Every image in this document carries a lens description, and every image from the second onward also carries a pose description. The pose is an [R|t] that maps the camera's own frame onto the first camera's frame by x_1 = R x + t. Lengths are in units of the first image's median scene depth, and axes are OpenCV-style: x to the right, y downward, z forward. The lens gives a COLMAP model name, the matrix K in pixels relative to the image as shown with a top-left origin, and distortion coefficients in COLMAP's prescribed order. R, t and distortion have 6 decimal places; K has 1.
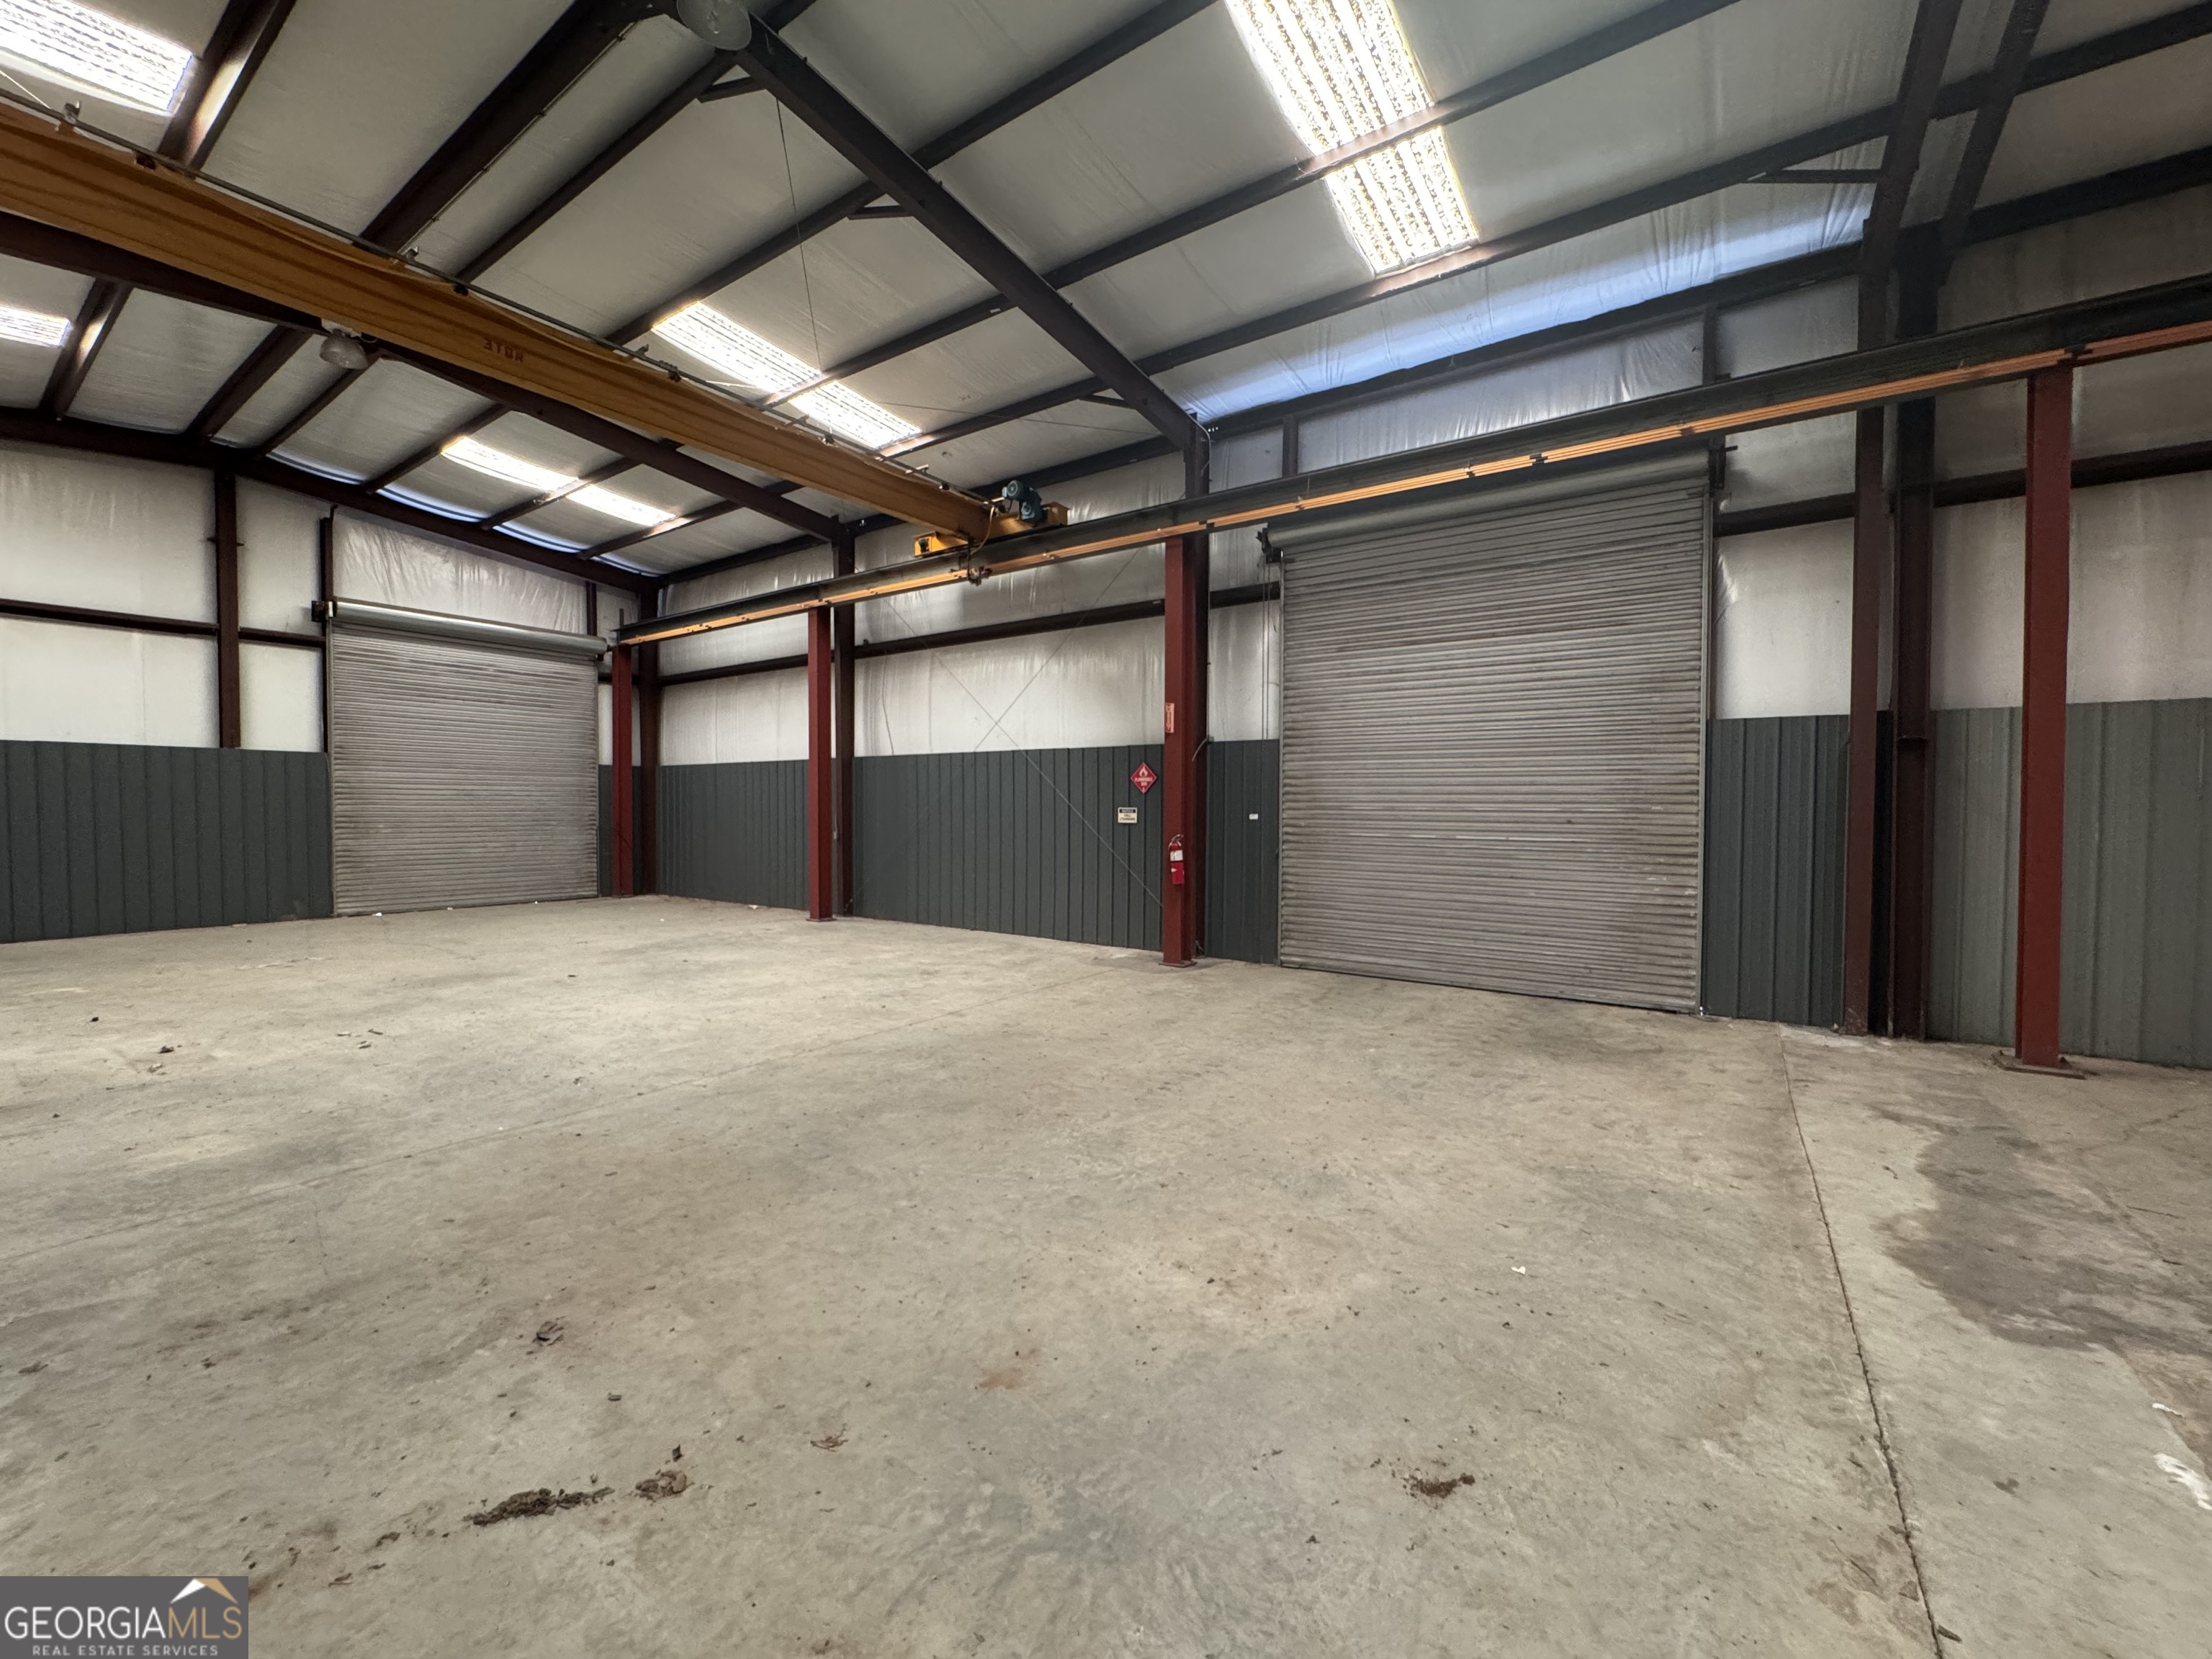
lens RADIAL K [[881.8, 0, 1112.5], [0, 881.8, 818.1], [0, 0, 1]] dist [-0.001306, -0.000712]
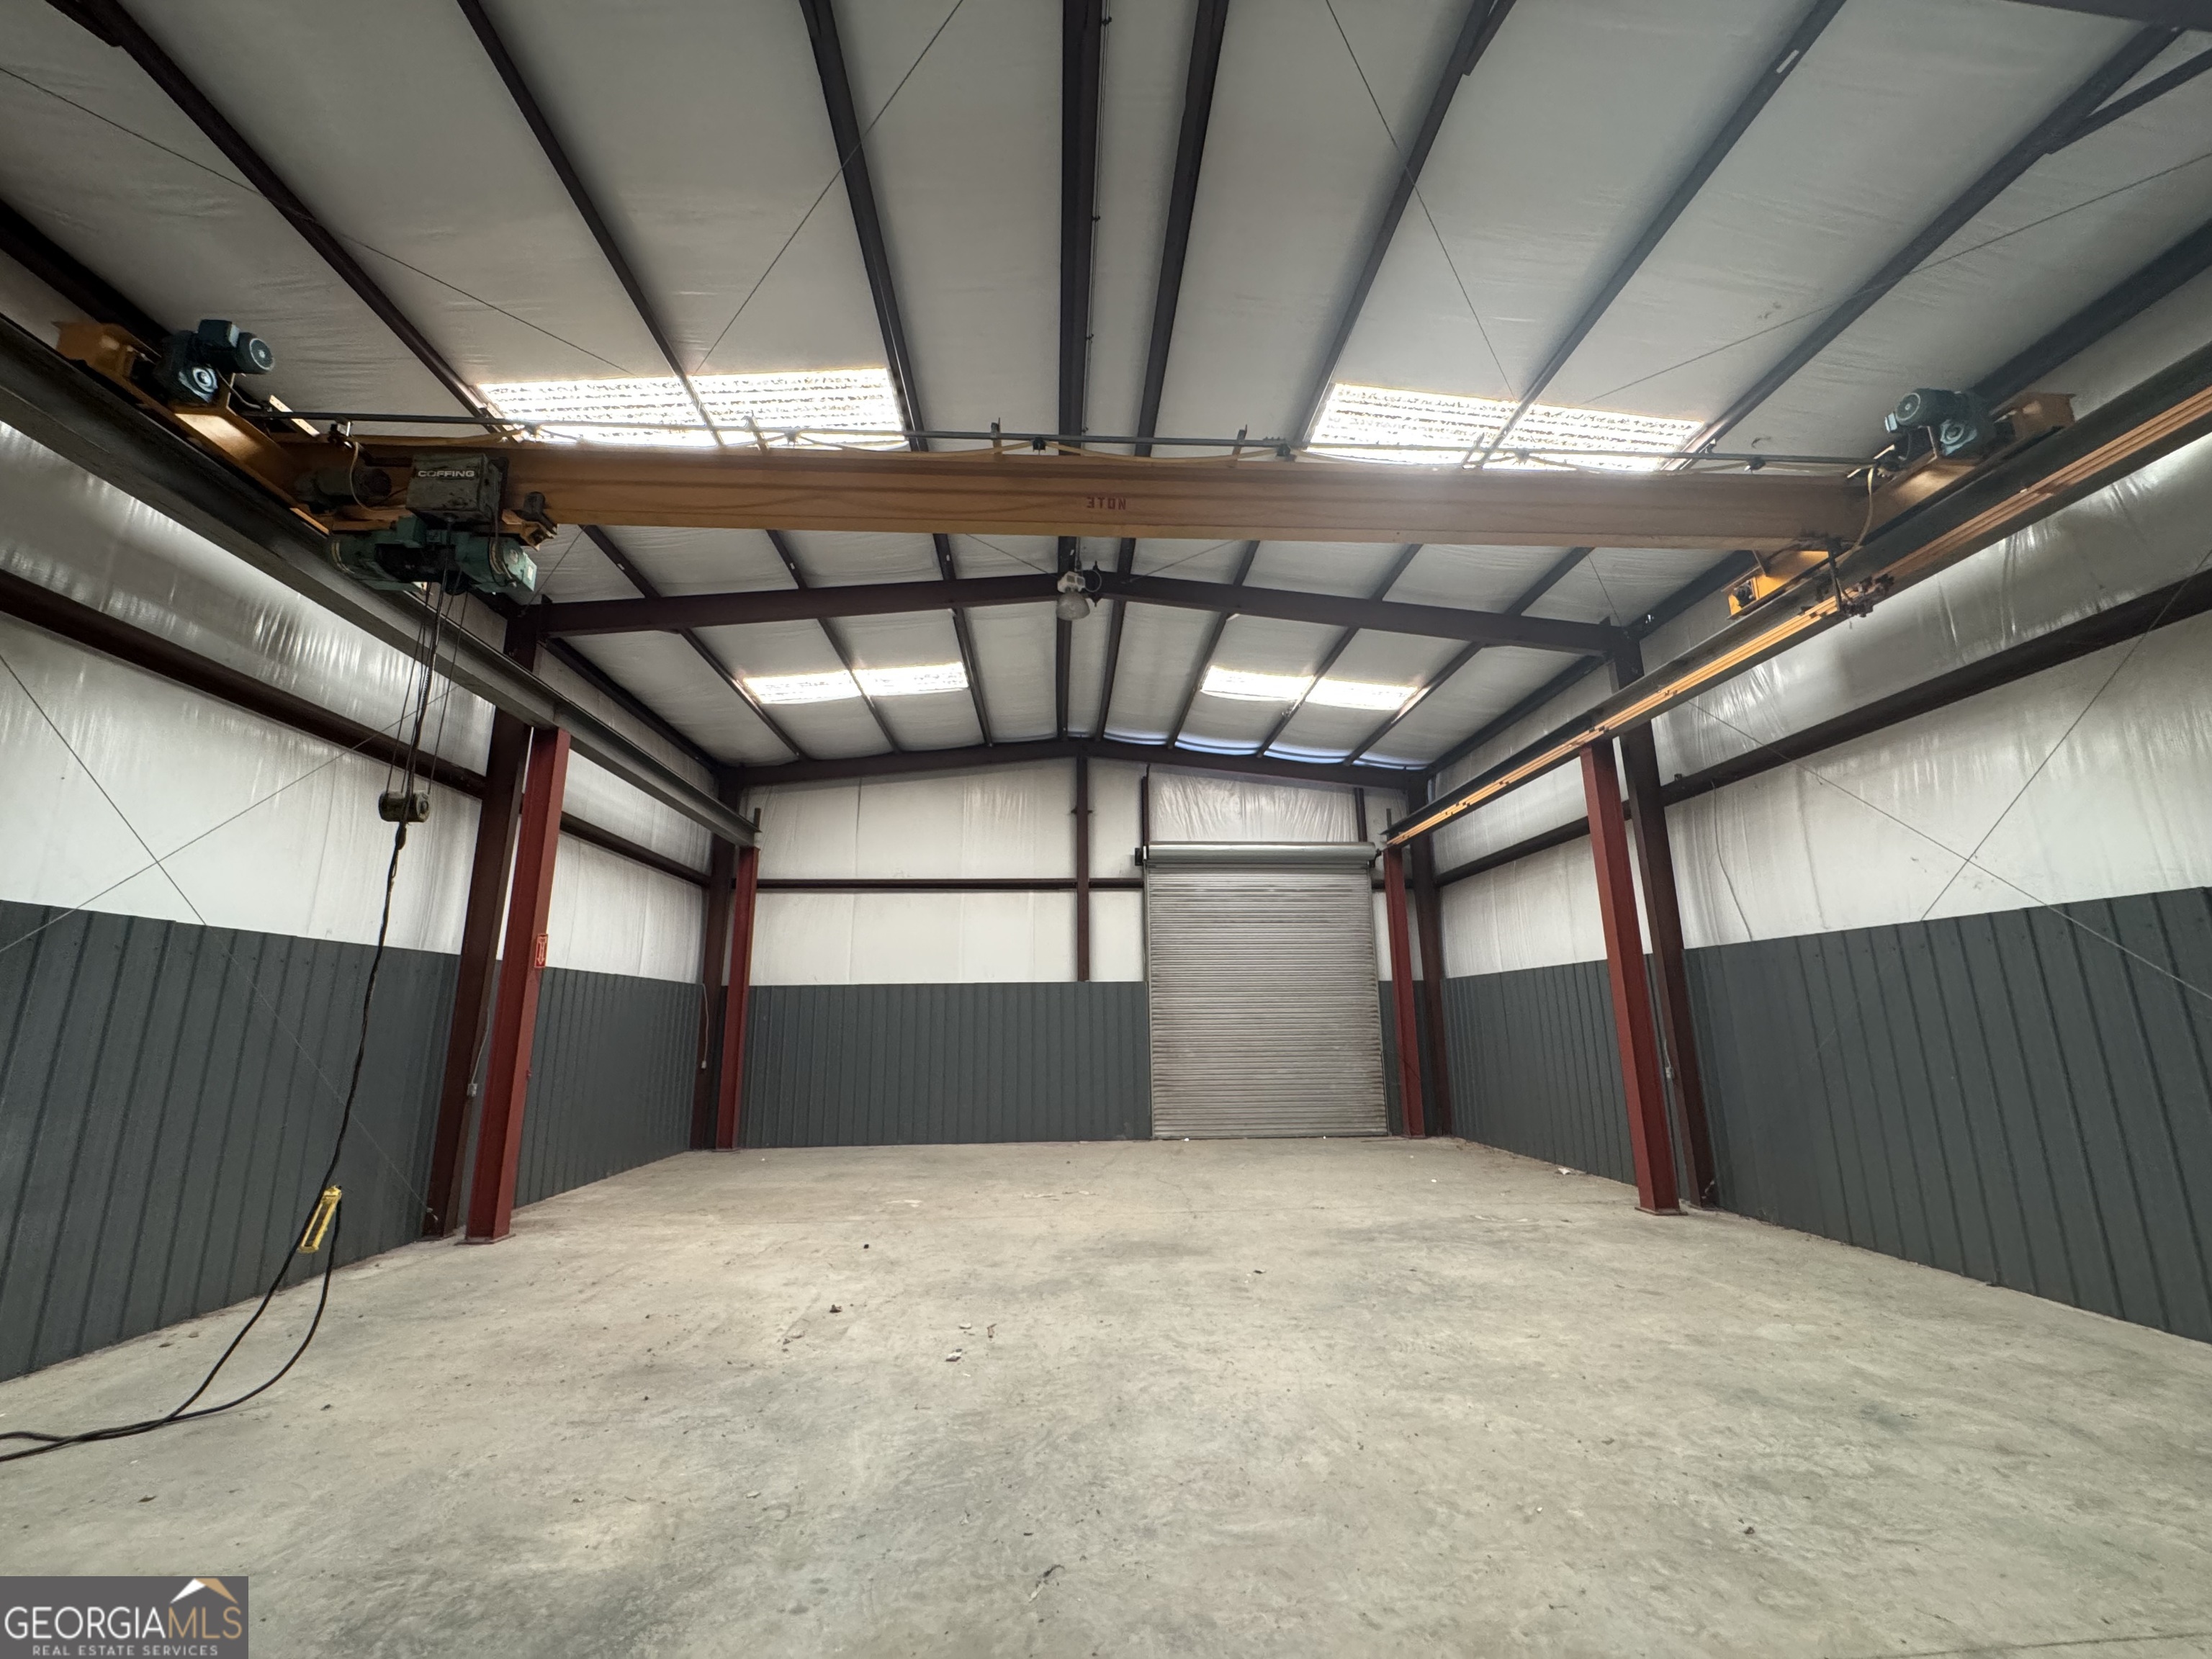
lens RADIAL K [[881.8, 0, 1113.5], [0, 881.8, 830.2], [0, 0, 1]] dist [-0.001306, -0.000712]
pose [[0.617324, -0.180016, -0.765836, -0.039672], [0.002481, 0.973909, -0.226925, -0.008441], [0.786705, 0.138186, 0.601664, 0.275104]]
